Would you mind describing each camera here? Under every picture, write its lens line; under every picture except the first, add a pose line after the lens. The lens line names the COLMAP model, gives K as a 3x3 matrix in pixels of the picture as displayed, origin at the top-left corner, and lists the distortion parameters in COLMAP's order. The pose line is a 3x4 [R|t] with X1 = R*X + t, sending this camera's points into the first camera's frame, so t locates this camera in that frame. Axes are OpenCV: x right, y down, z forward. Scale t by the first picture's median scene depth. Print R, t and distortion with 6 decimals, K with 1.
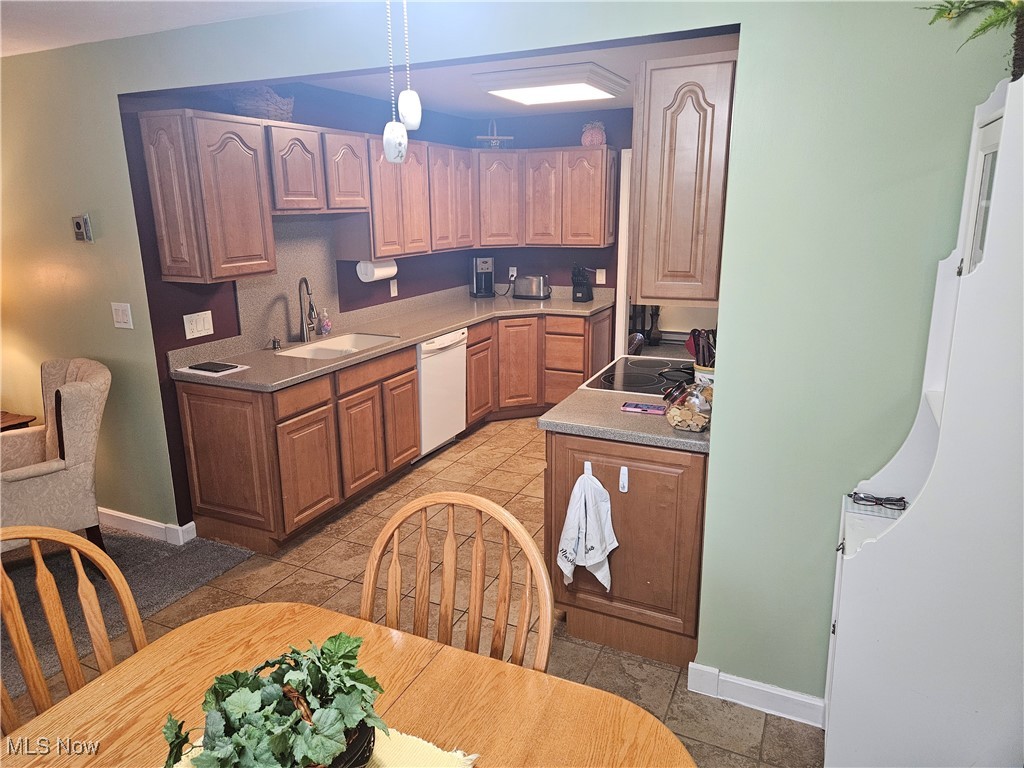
lens RADIAL K [[681.4, 0, 506.2], [0, 681.4, 382.7], [0, 0, 1]] dist [0.043183, -0.003937]
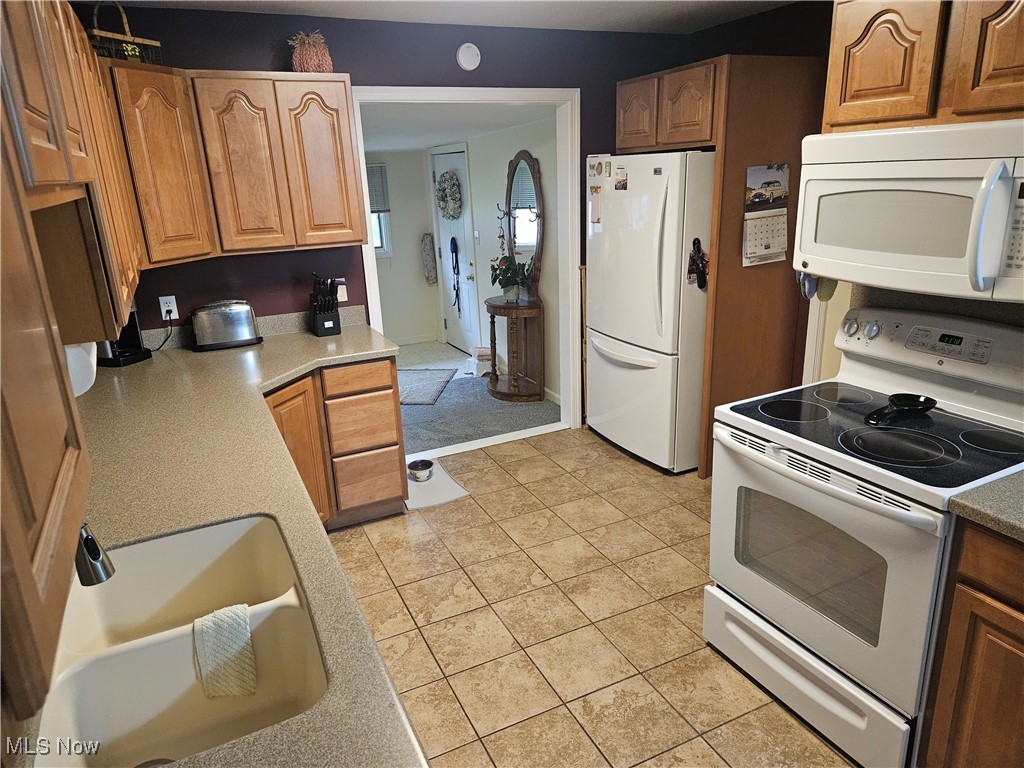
lens RADIAL K [[681.4, 0, 509.3], [0, 681.4, 379.7], [0, 0, 1]] dist [0.043183, -0.003937]
pose [[0.624526, -0.241820, 0.742624, -0.267449], [0.226110, 0.966120, 0.124445, -0.123464], [-0.747557, 0.090196, 0.658045, 0.489896]]
